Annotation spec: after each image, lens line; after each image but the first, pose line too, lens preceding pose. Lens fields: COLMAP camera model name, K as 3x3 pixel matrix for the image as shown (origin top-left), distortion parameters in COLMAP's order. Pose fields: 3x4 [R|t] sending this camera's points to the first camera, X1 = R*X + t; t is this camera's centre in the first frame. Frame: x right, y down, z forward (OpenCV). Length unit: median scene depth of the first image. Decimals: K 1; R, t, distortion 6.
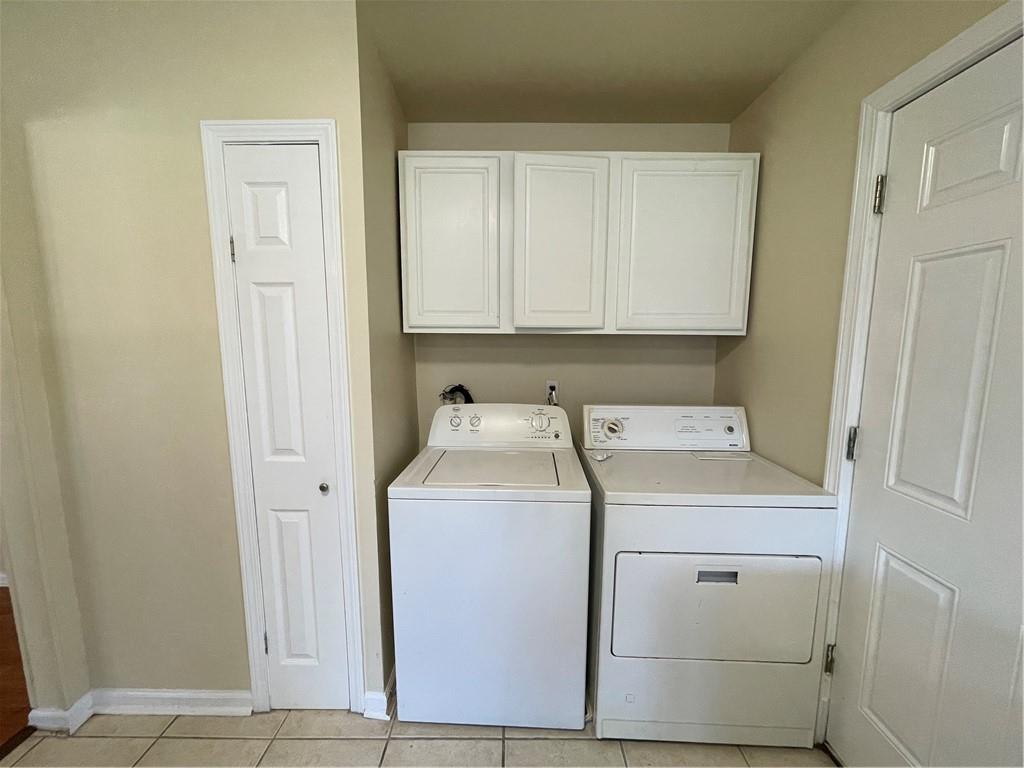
lens RADIAL K [[413.4, 0, 511.3], [0, 413.4, 389.9], [0, 0, 1]] dist [-0.000508, 0.000455]
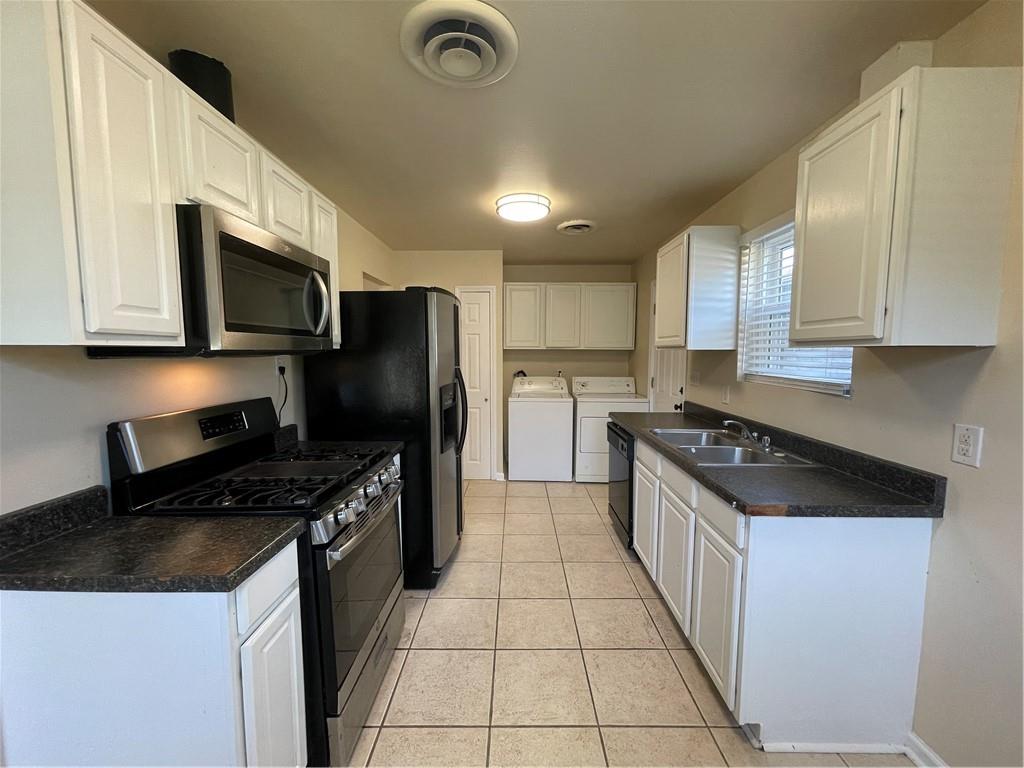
lens RADIAL K [[413.4, 0, 511.3], [0, 413.4, 389.9], [0, 0, 1]] dist [-0.000508, 0.000455]
pose [[0.999985, -0.000491, -0.005453, -0.199284], [0.000304, 0.999414, -0.034226, 0.214155], [0.005467, 0.034224, 0.999399, -1.632501]]
